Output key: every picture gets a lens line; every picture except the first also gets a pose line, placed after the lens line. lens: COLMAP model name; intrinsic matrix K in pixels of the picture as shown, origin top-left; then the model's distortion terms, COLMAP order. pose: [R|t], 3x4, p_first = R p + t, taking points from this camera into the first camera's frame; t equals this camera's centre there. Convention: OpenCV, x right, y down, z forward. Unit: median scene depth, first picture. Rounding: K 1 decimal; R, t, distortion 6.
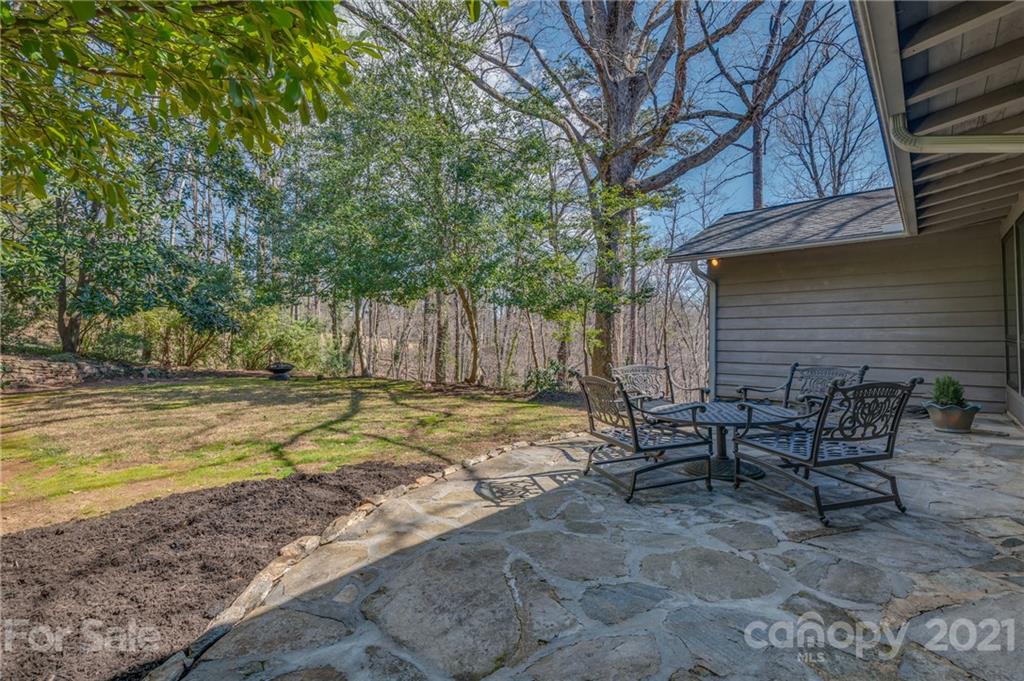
lens RADIAL K [[455.1, 0, 517.0], [0, 455.1, 337.9], [0, 0, 1]] dist [-0.000887, -0.008839]
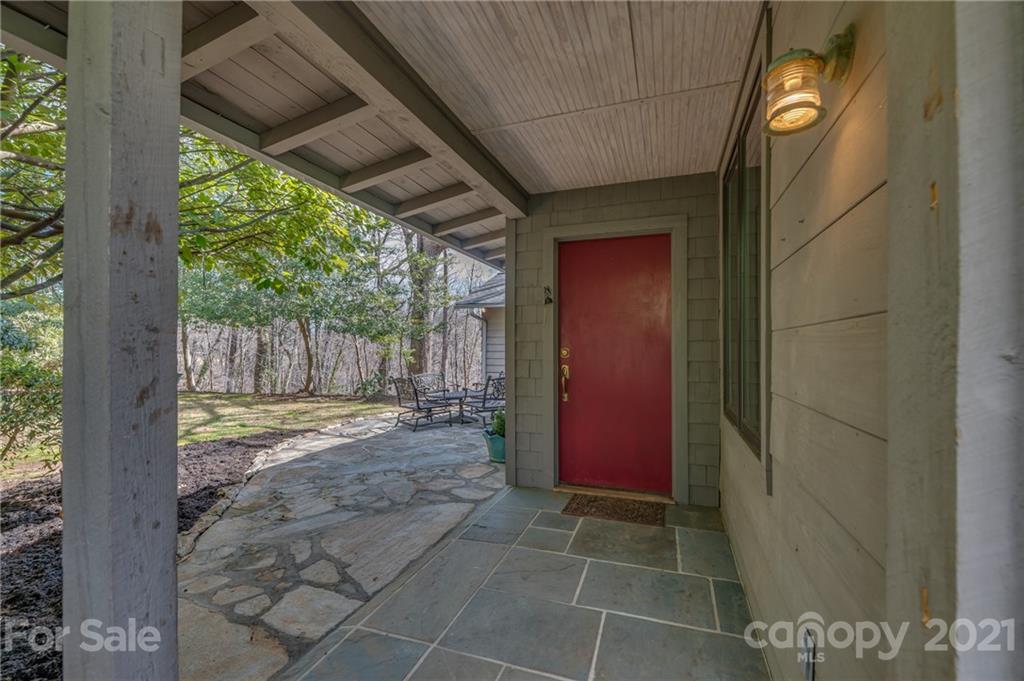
lens RADIAL K [[455.1, 0, 517.0], [0, 455.1, 337.9], [0, 0, 1]] dist [-0.000887, -0.008839]
pose [[0.926036, 0.019718, 0.376919, -0.048737], [-0.007508, 0.999399, -0.033837, -0.012309], [-0.377360, 0.028504, 0.925628, -0.431468]]
